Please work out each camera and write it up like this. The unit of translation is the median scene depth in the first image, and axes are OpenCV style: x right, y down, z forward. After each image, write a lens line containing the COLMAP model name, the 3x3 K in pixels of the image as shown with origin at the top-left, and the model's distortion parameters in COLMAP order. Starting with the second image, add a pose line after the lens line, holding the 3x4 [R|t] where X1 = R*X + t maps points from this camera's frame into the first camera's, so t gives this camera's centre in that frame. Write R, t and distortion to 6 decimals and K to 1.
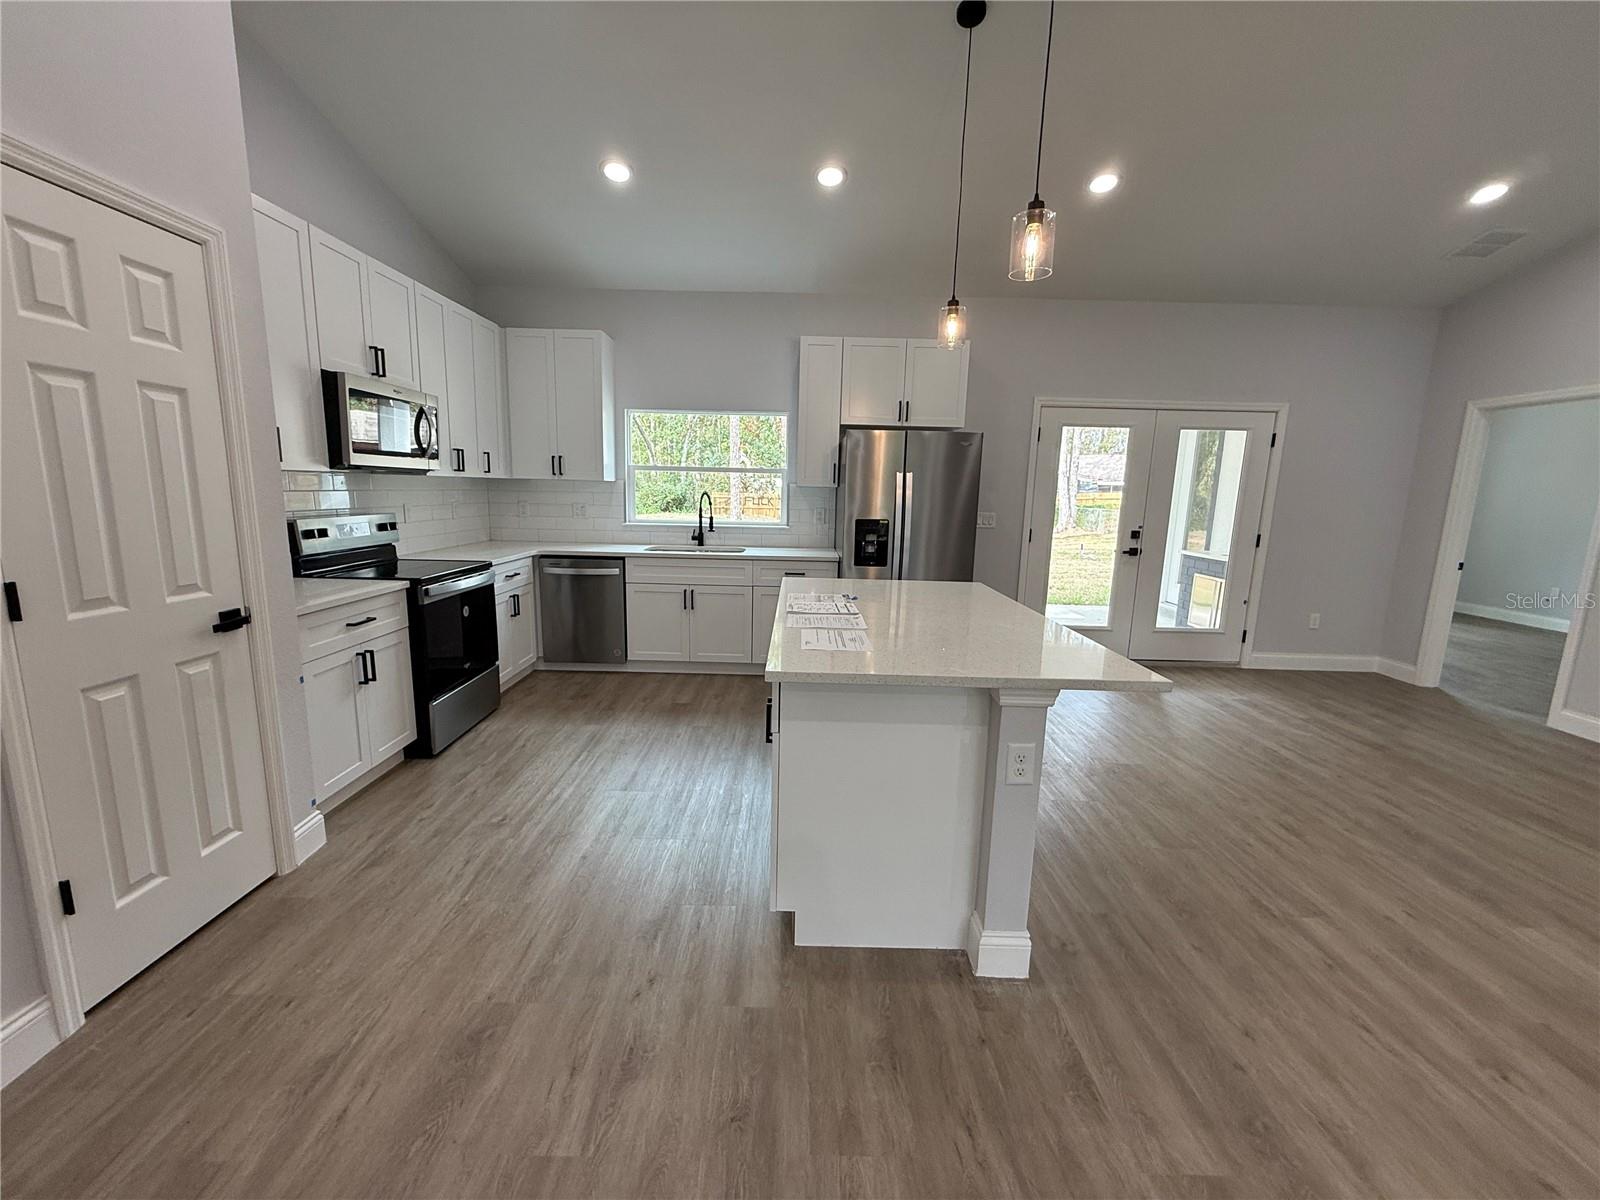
lens RADIAL K [[646.0, 0, 791.2], [0, 646.0, 600.9], [0, 0, 1]] dist [-0.000372, 0.000325]
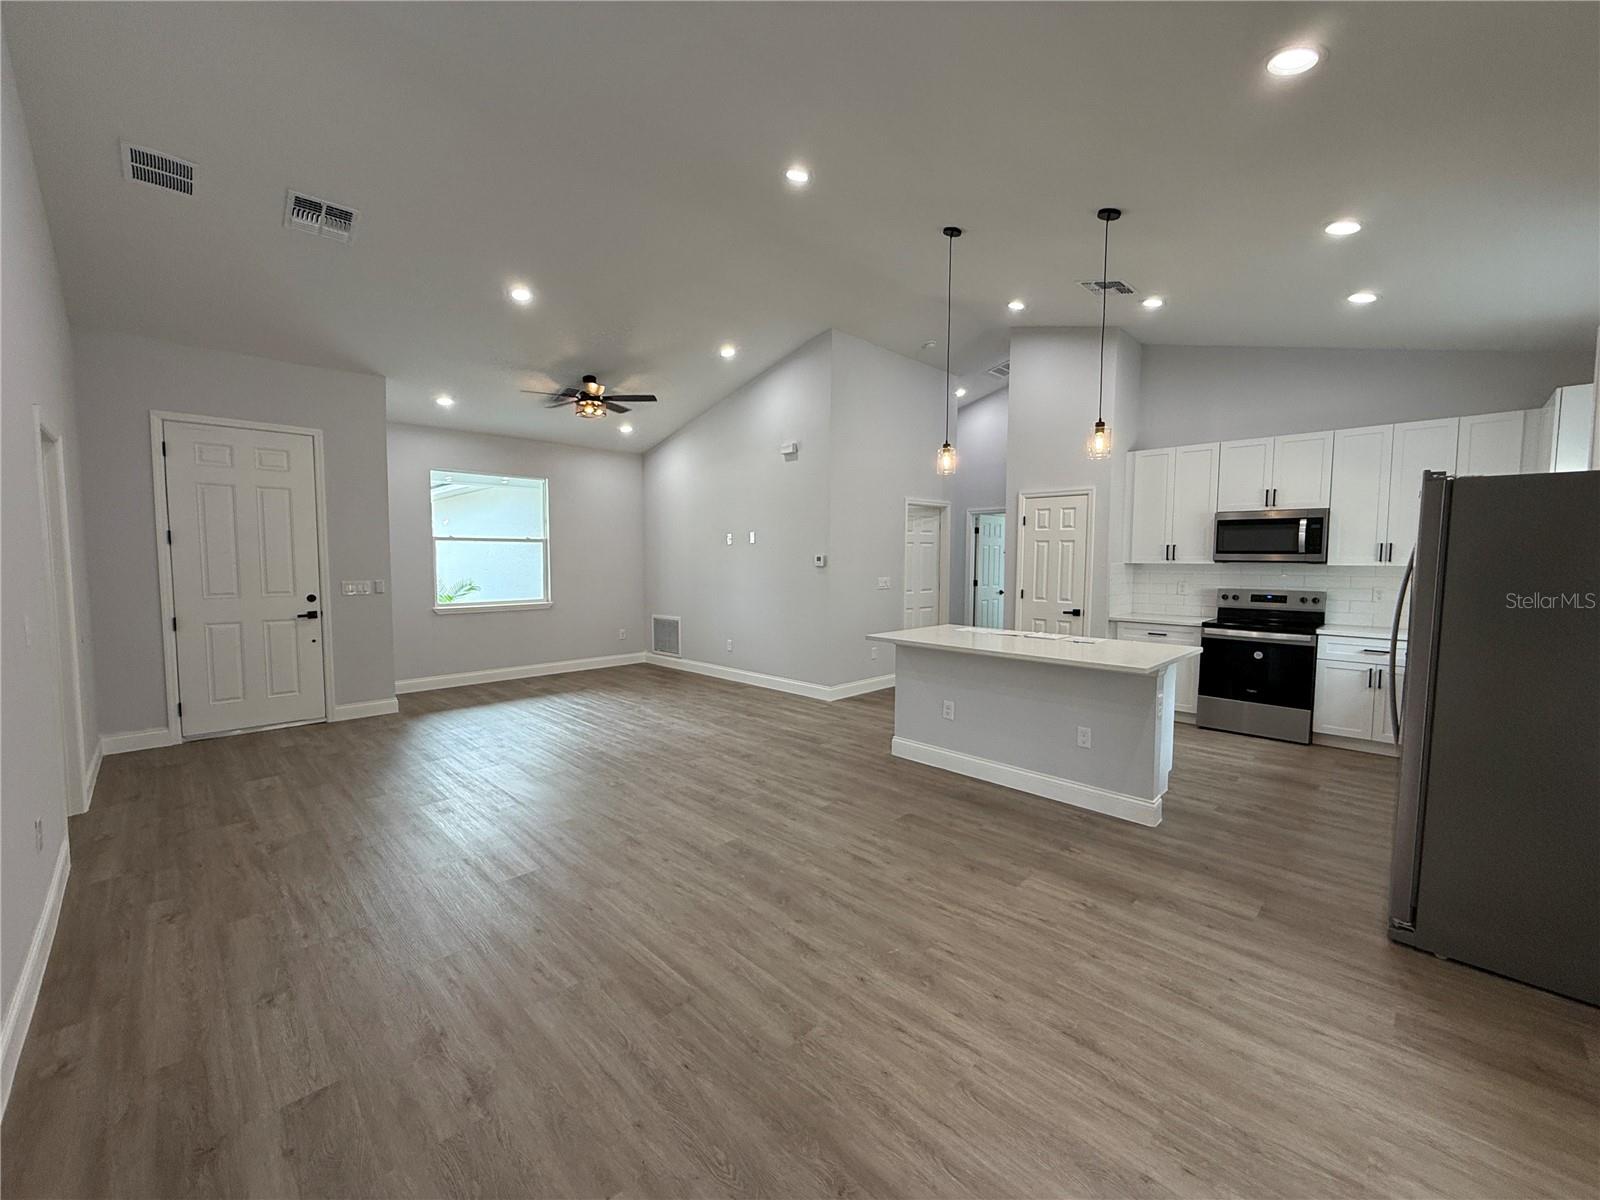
lens RADIAL K [[646.0, 0, 791.2], [0, 646.0, 600.9], [0, 0, 1]] dist [-0.000372, 0.000325]
pose [[-0.712036, 0.020810, -0.701835, 2.107310], [-0.142340, 0.974528, 0.173304, -0.338558], [0.687564, 0.223297, -0.690937, 2.041711]]
